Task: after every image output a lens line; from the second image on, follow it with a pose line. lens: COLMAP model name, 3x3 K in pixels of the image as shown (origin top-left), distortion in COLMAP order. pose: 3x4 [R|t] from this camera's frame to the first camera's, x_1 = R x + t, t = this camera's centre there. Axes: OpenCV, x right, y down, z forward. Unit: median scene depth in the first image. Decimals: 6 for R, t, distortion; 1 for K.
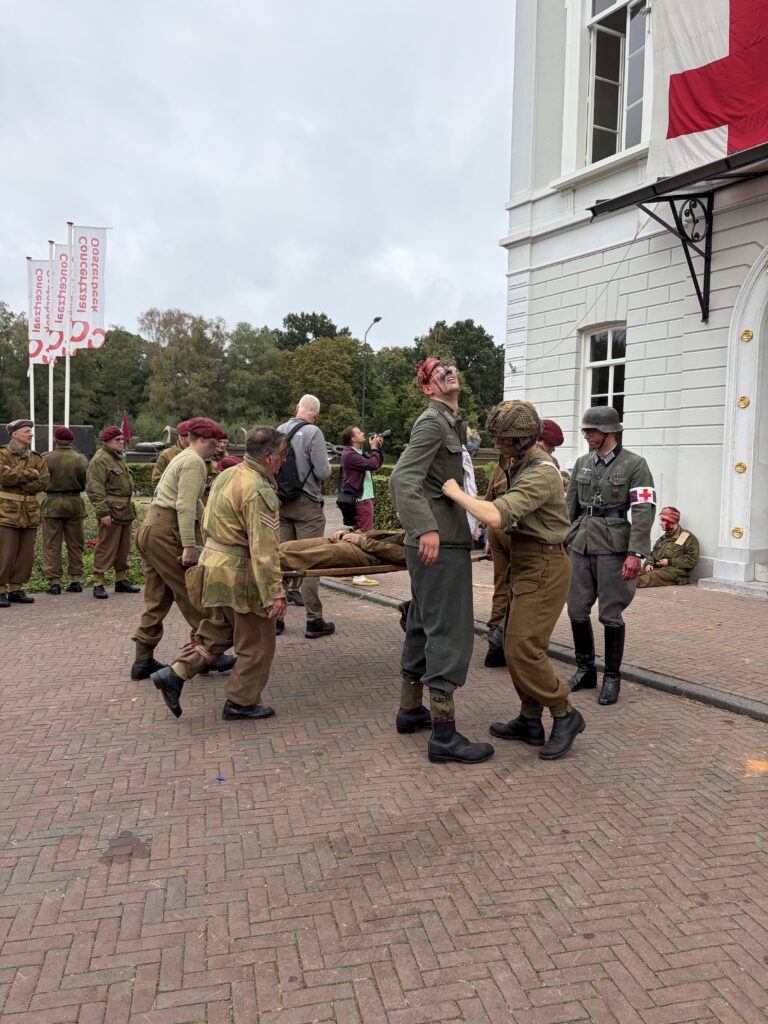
lens RADIAL K [[774.1, 0, 393.4], [0, 774.1, 500.6], [0, 0, 1]] dist [0.046860, -0.048081]
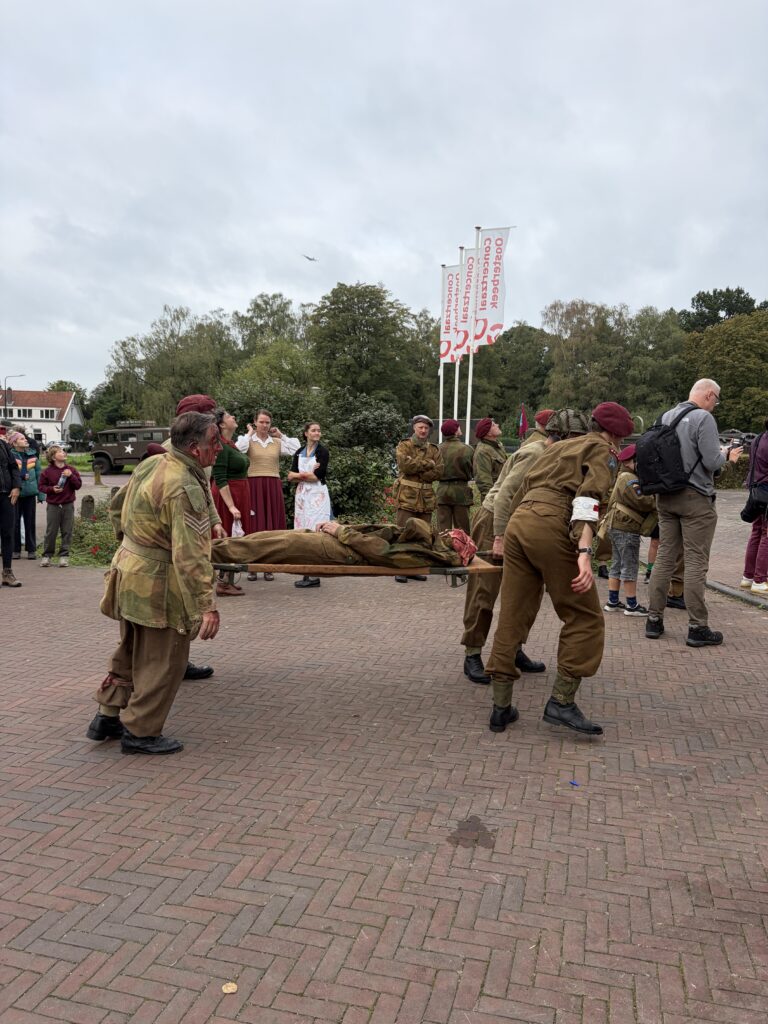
lens RADIAL K [[774.1, 0, 394.8], [0, 774.1, 500.9], [0, 0, 1]] dist [0.046860, -0.048081]
pose [[0.875012, 0.029467, -0.483203, 0.025019], [-0.023678, 0.999556, 0.018079, 0.000042], [0.483521, -0.004378, 0.875322, 0.042616]]
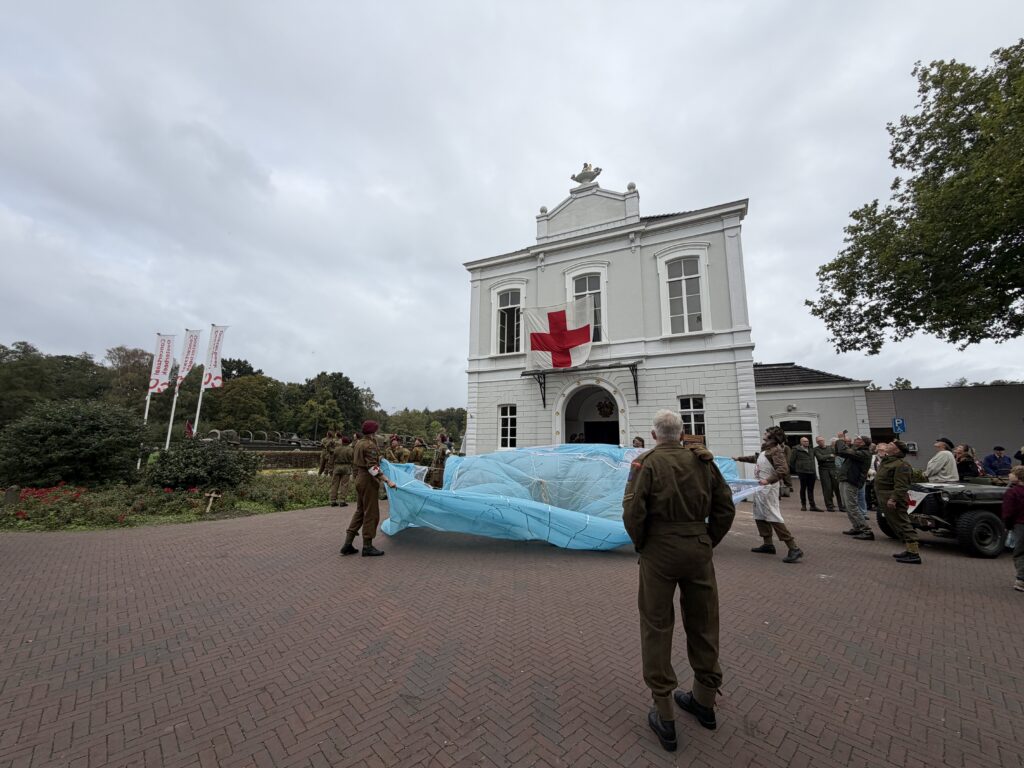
lens RADIAL K [[407.2, 0, 510.7], [0, 407.2, 382.2], [0, 0, 1]] dist [0.008111, 0.000080]
pose [[0.861293, 0.082895, 0.501301, -0.613339], [0.025006, 0.978491, -0.204766, 0.016203], [-0.507493, 0.188899, 0.840695, -0.415122]]
